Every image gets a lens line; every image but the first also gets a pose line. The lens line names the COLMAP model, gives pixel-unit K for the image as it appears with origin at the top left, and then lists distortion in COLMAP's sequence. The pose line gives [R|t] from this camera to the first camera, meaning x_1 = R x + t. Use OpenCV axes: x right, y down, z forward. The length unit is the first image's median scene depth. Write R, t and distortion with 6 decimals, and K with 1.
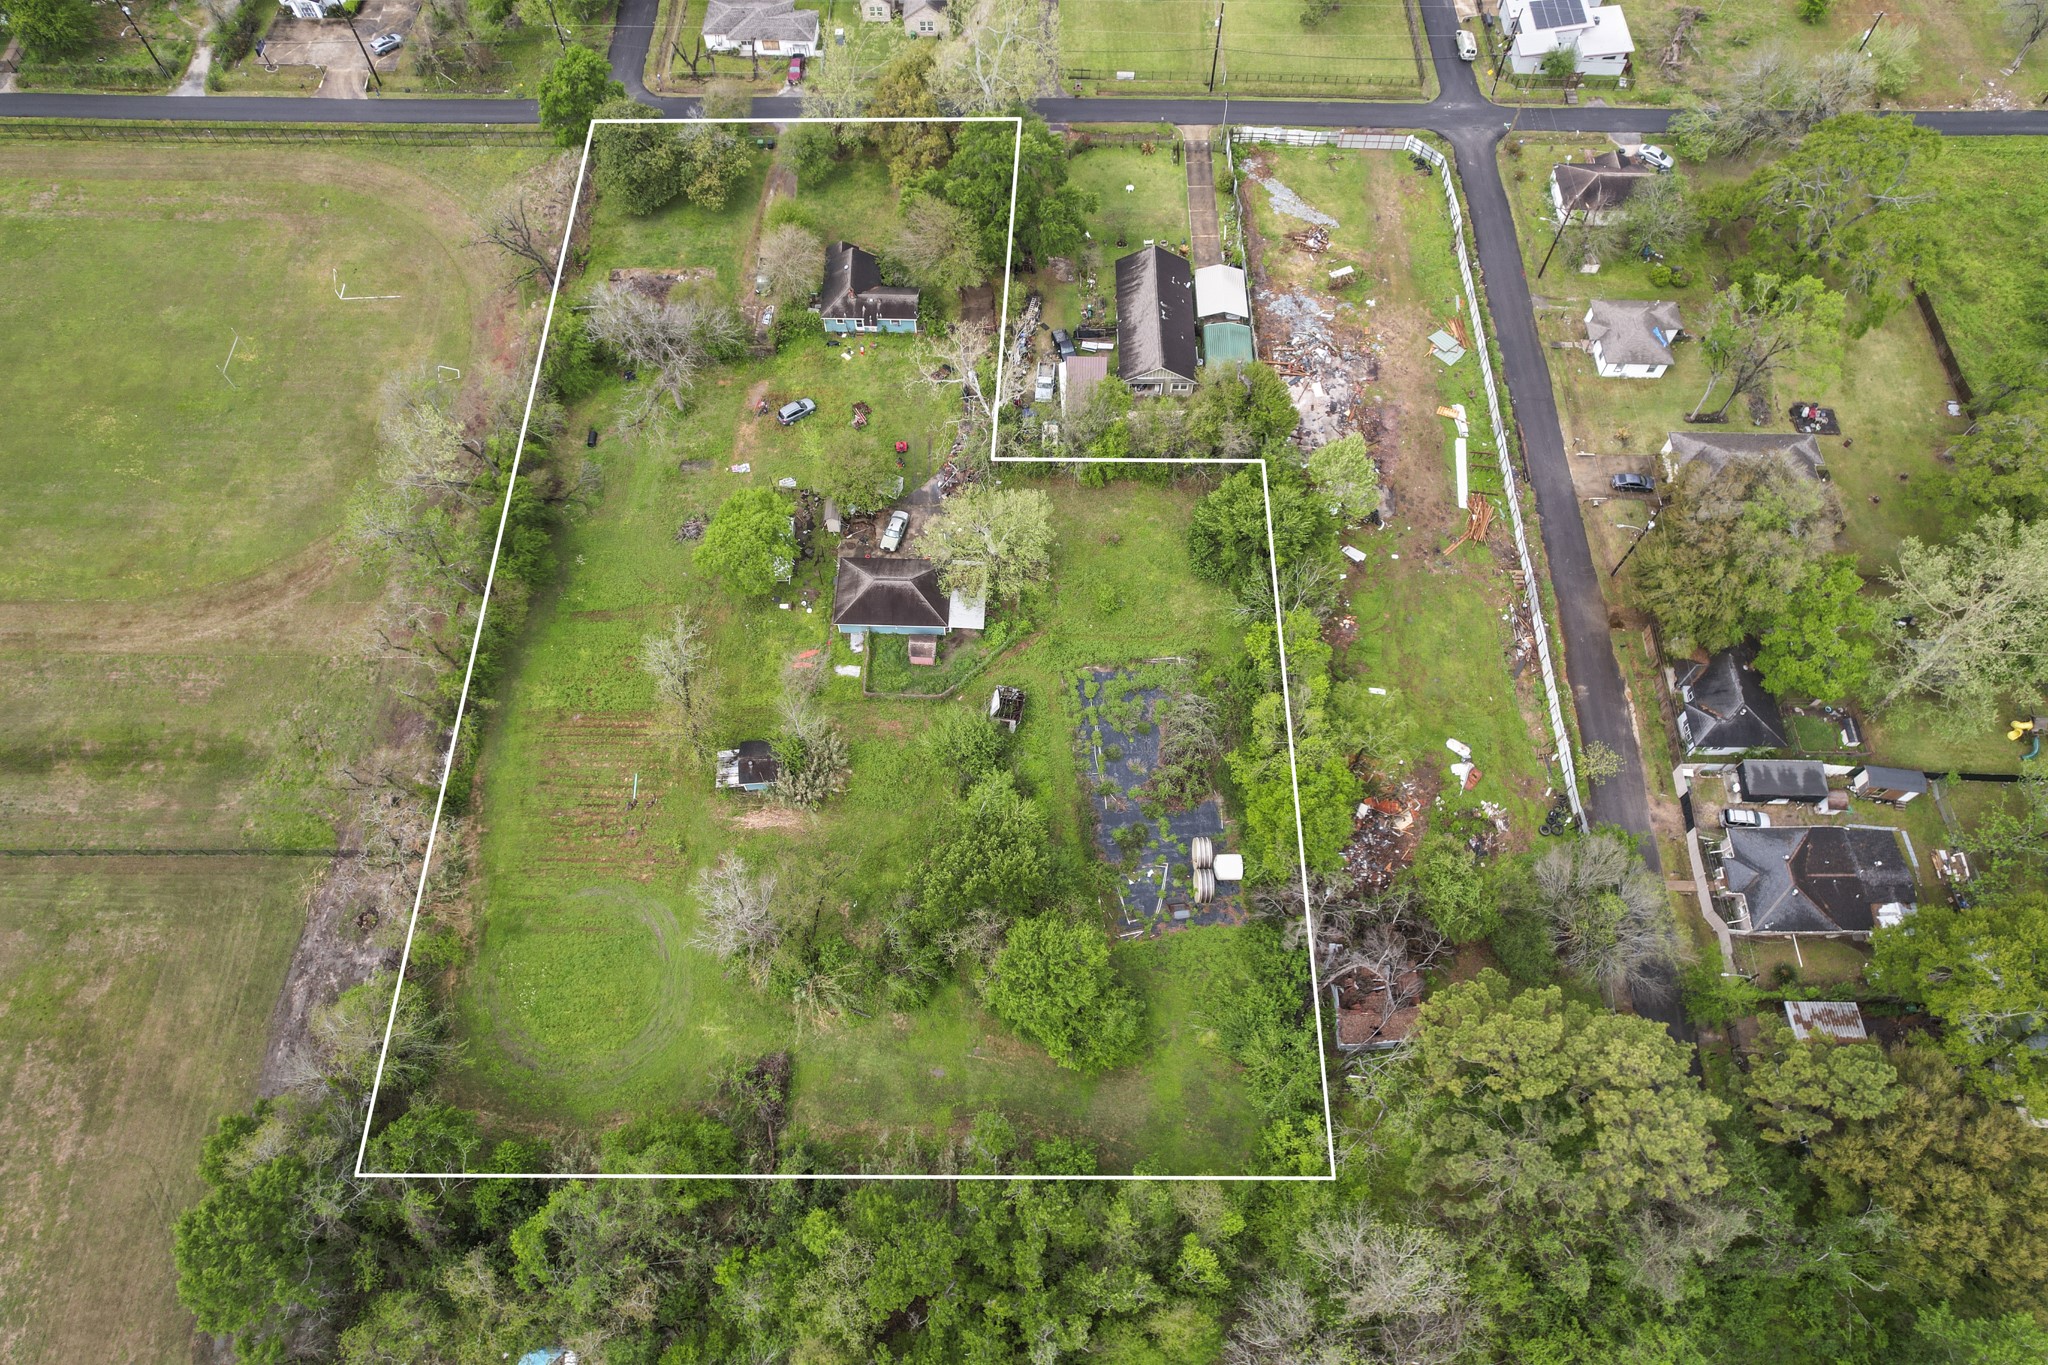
lens RADIAL K [[1316.8, 0, 1037.8], [0, 1316.8, 667.9], [0, 0, 1]] dist [-0.074297, 0.068614]
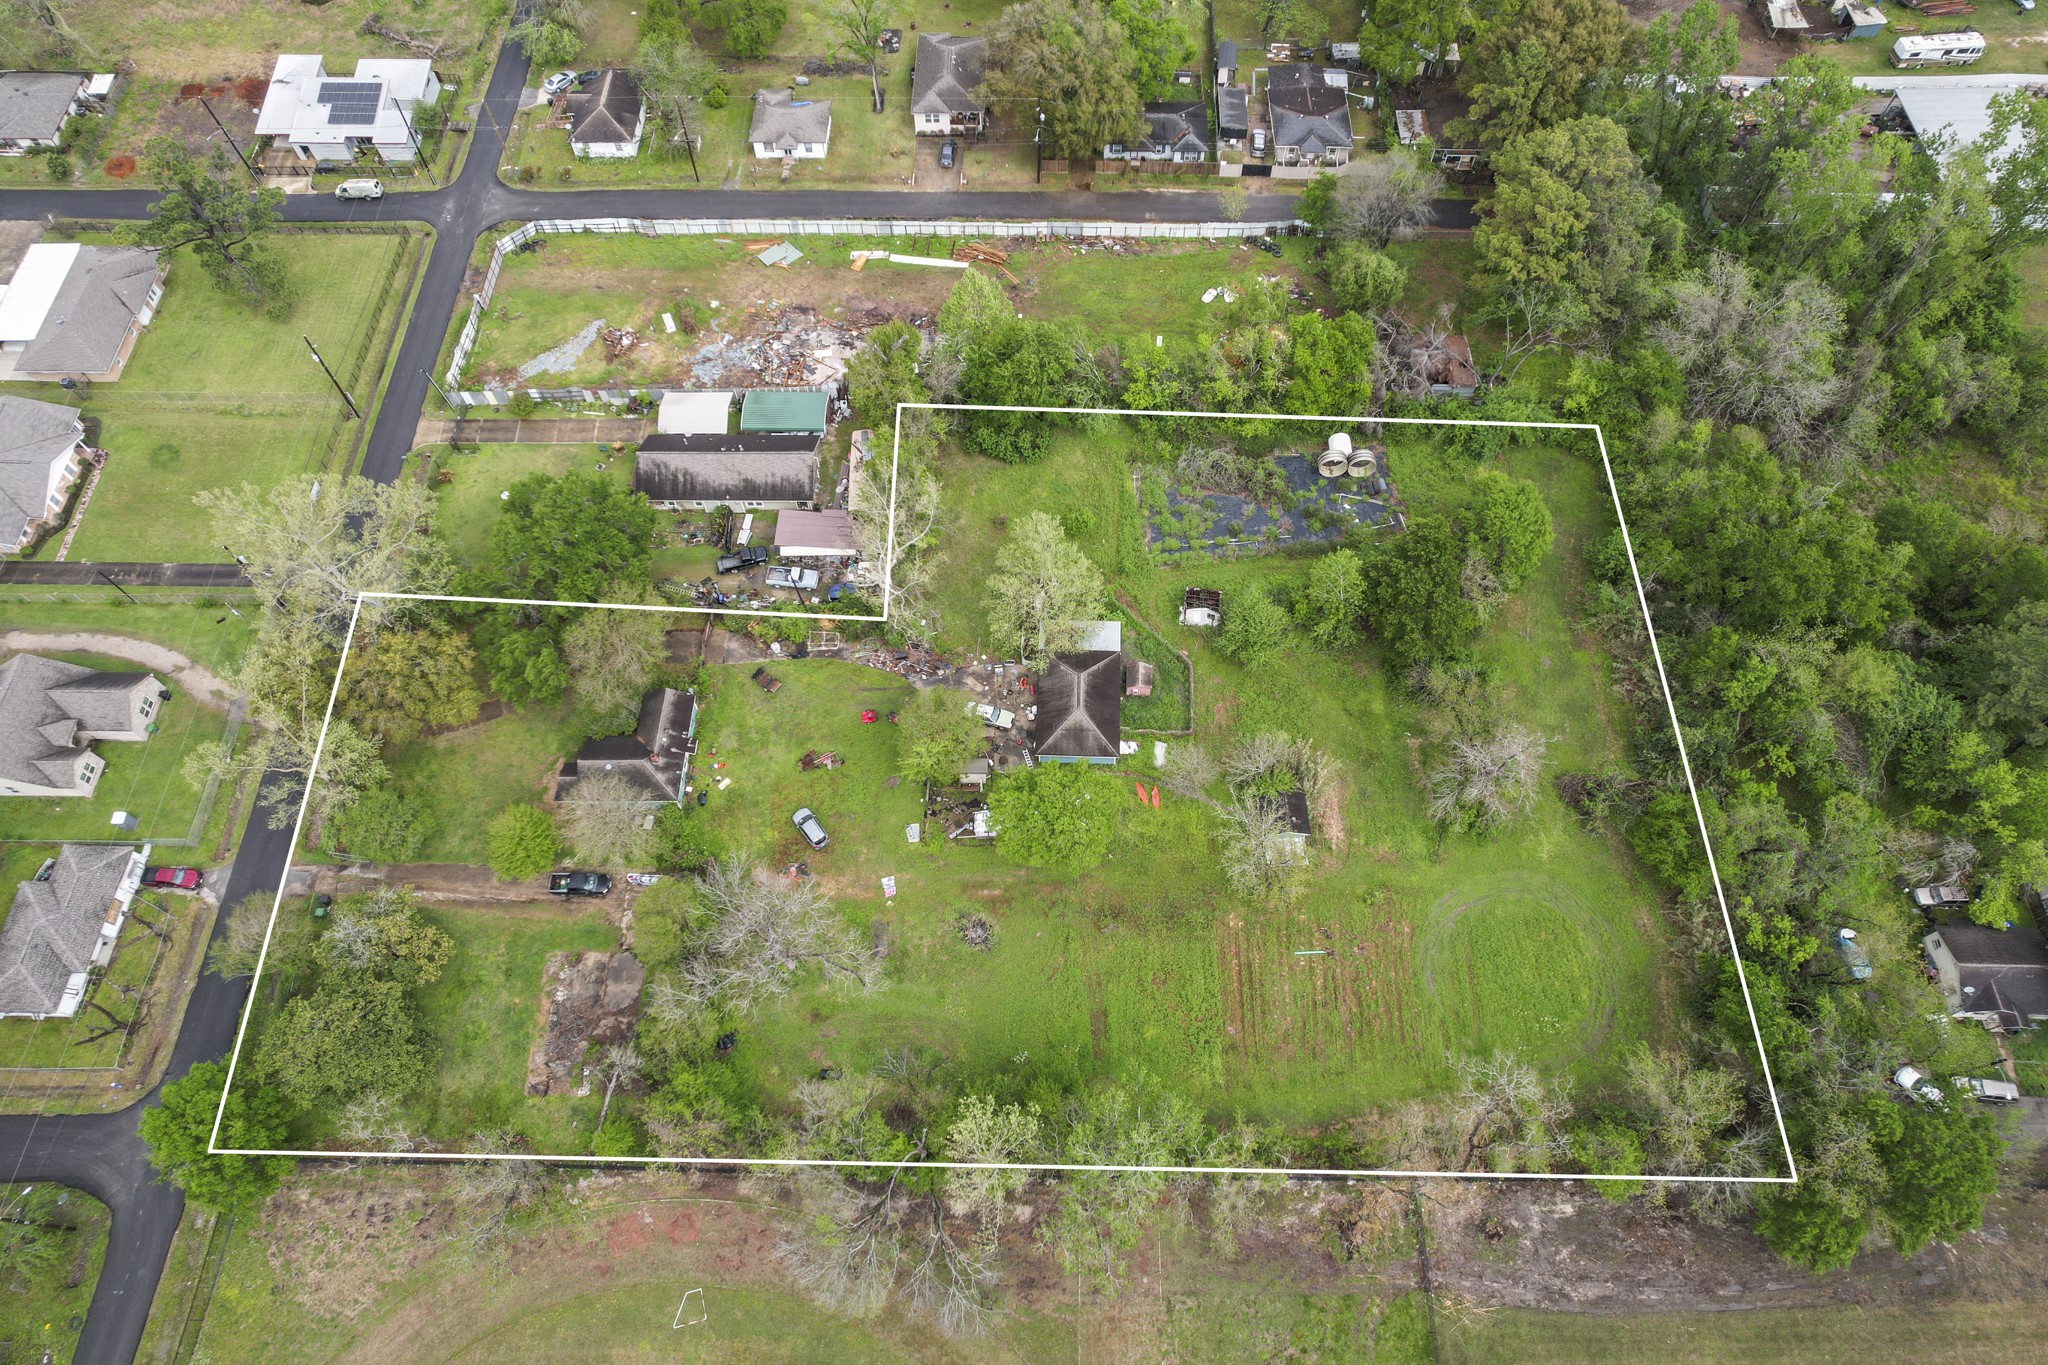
lens RADIAL K [[1316.8, 0, 1033.1], [0, 1316.8, 670.8], [0, 0, 1]] dist [-0.074297, 0.068614]
pose [[0.009938, -0.880751, 0.473475, -0.502287], [0.880206, 0.232386, 0.413804, -0.451293], [-0.474487, 0.412644, 0.777552, 0.248376]]
